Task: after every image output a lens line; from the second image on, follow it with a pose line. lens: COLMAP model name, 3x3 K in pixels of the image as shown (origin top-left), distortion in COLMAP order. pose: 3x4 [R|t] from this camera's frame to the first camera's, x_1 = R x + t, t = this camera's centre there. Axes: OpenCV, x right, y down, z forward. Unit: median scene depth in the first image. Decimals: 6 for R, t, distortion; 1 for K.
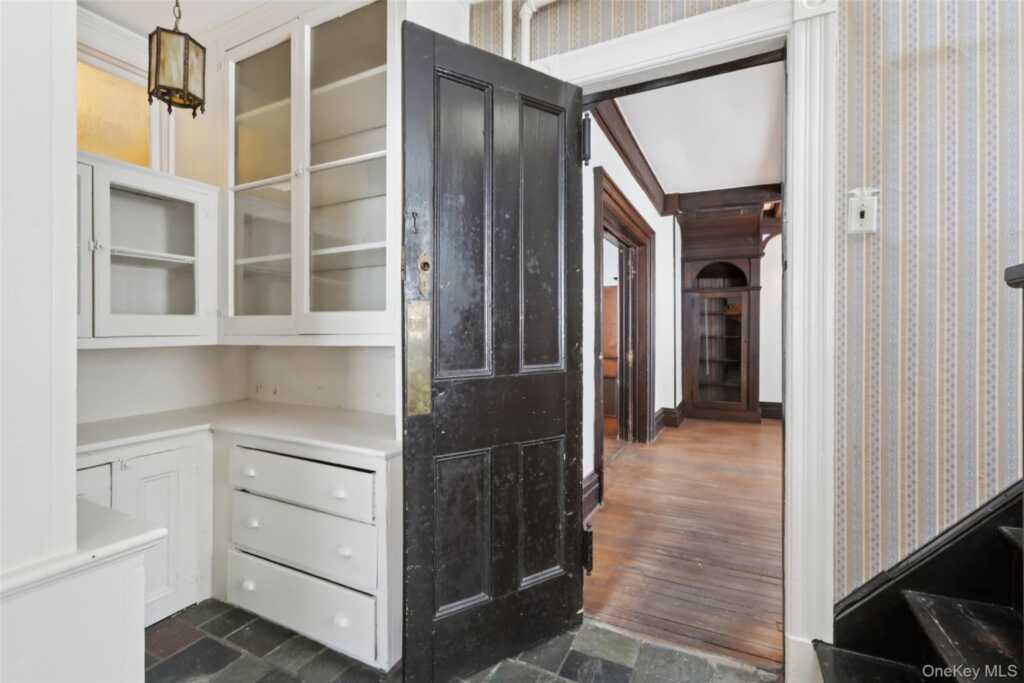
lens RADIAL K [[455.9, 0, 512.9], [0, 455.9, 338.5], [0, 0, 1]] dist [0.000034, 0.000205]
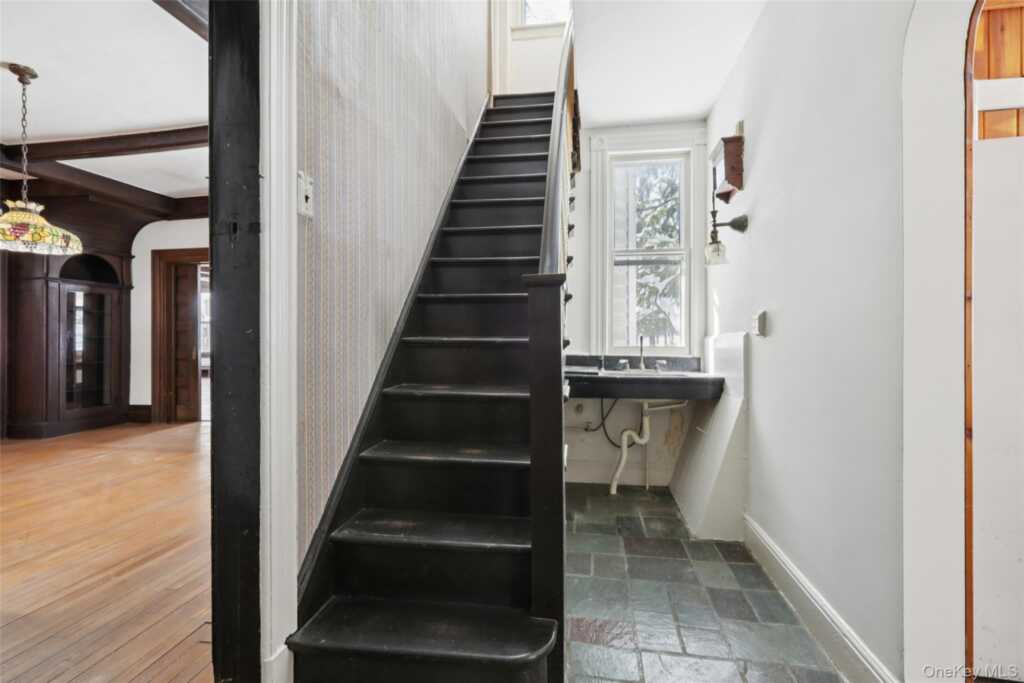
lens RADIAL K [[455.9, 0, 512.9], [0, 455.9, 338.5], [0, 0, 1]] dist [0.000034, 0.000205]
pose [[-0.302022, 0.001344, 0.953300, -0.370168], [0.003309, 0.999994, -0.000361, 0.050499], [-0.953295, 0.003046, -0.302025, 0.867539]]
